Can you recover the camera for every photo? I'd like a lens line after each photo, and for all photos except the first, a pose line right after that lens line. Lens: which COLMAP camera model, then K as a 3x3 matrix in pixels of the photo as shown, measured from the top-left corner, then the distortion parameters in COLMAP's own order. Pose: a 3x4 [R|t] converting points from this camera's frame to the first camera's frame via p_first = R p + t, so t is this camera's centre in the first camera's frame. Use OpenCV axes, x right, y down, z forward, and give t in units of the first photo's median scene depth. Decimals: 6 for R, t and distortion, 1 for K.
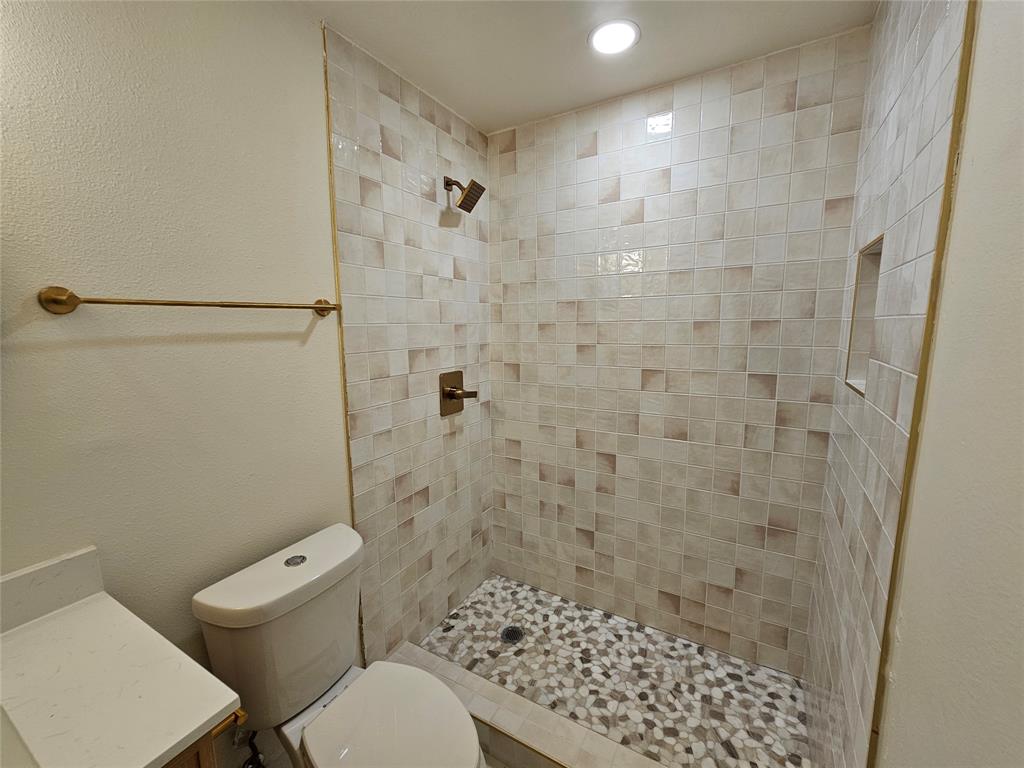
lens RADIAL K [[418.1, 0, 514.9], [0, 418.1, 378.9], [0, 0, 1]] dist [-0.002183, 0.001439]
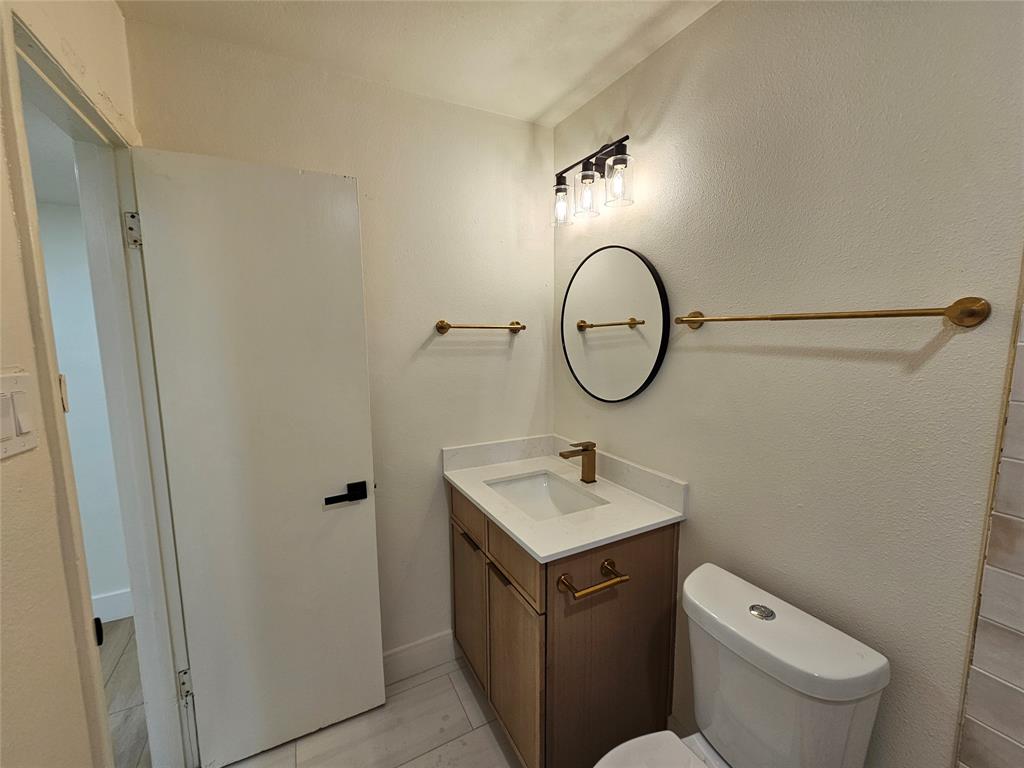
lens RADIAL K [[418.1, 0, 521.8], [0, 418.1, 390.1], [0, 0, 1]] dist [-0.002183, 0.001439]
pose [[-0.522964, 0.125343, -0.843088, 0.410395], [-0.112363, 0.970358, 0.213963, -0.139715], [0.844916, 0.206627, -0.493378, 0.917699]]
